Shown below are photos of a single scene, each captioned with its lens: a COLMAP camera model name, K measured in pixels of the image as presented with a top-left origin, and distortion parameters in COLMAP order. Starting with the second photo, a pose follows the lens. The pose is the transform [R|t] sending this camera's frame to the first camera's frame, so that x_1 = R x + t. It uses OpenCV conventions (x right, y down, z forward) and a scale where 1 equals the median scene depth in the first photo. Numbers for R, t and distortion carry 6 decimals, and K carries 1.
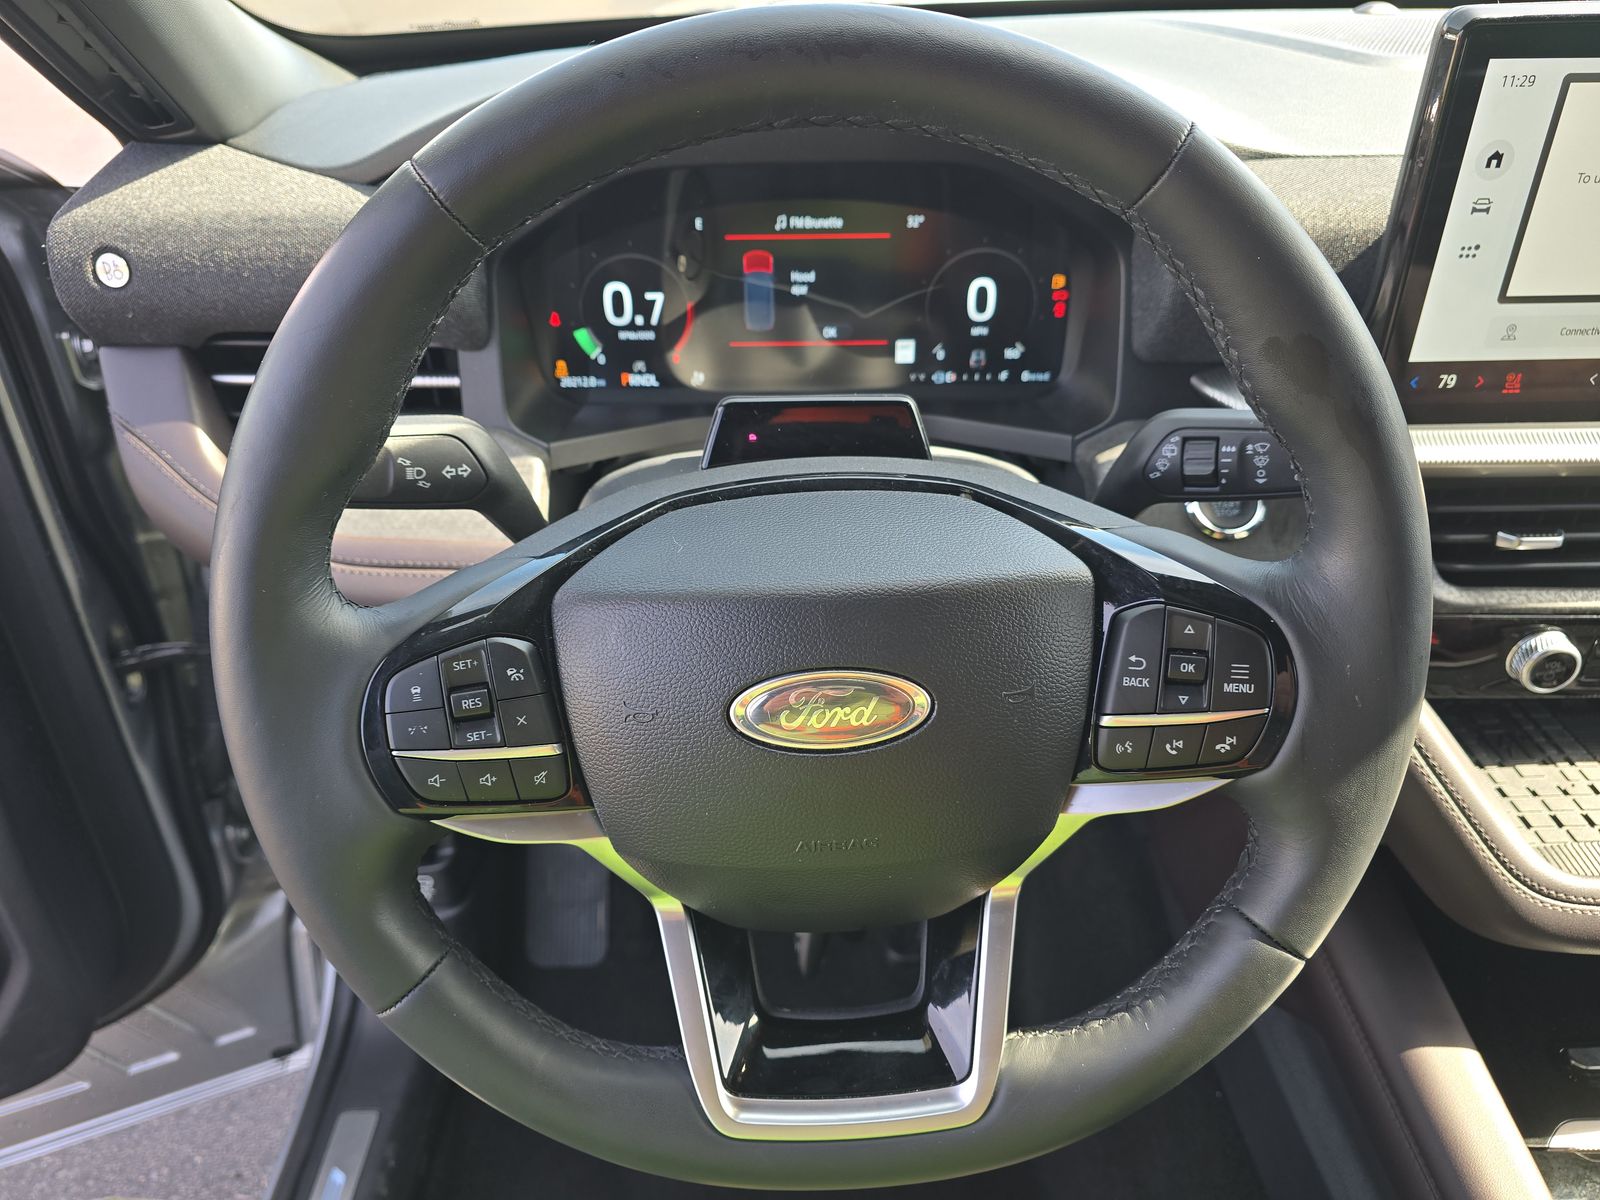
lens RADIAL K [[1087.8, 0, 800.0], [0, 1087.8, 600.0], [0, 0, 1]] dist [0.044622, -0.000367]
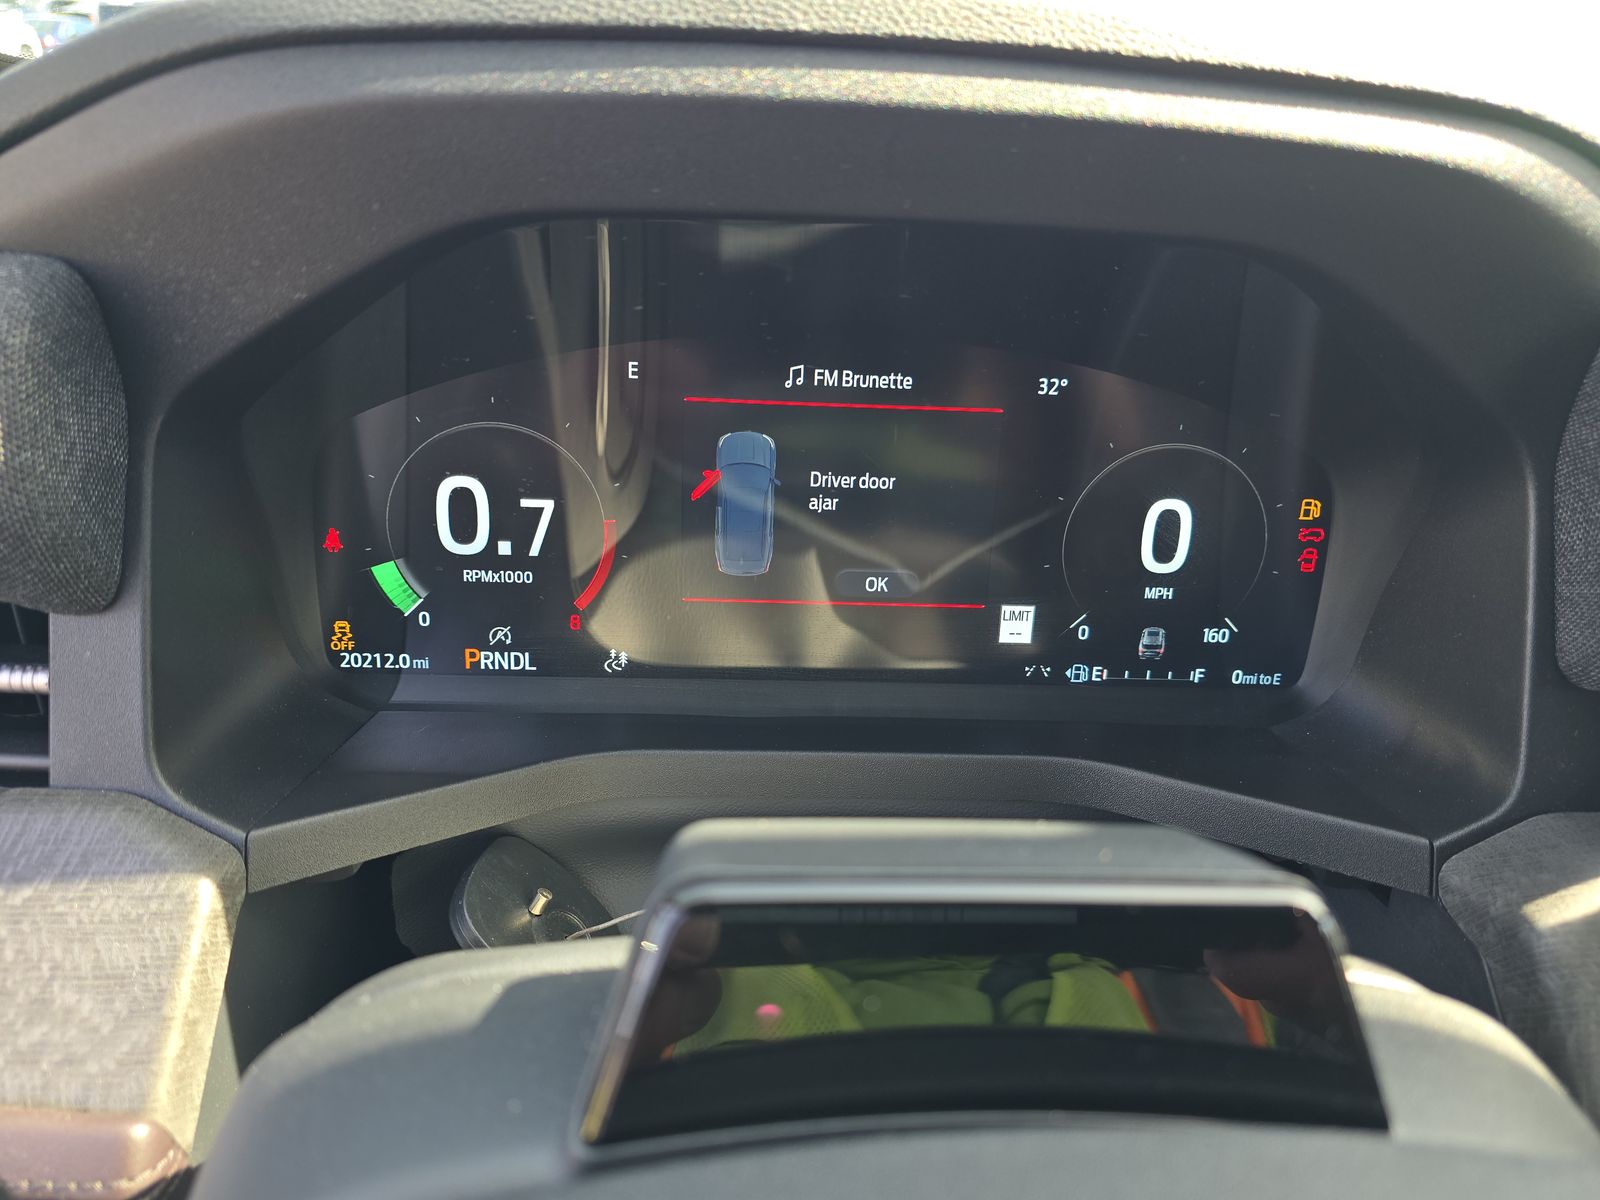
lens RADIAL K [[1087.8, 0, 800.0], [0, 1087.8, 600.0], [0, 0, 1]] dist [0.044622, -0.000367]
pose [[0.997408, 0.035258, 0.062722, -0.040919], [-0.023882, 0.984519, -0.173645, -0.147336], [-0.067874, 0.171697, 0.982809, 0.495149]]
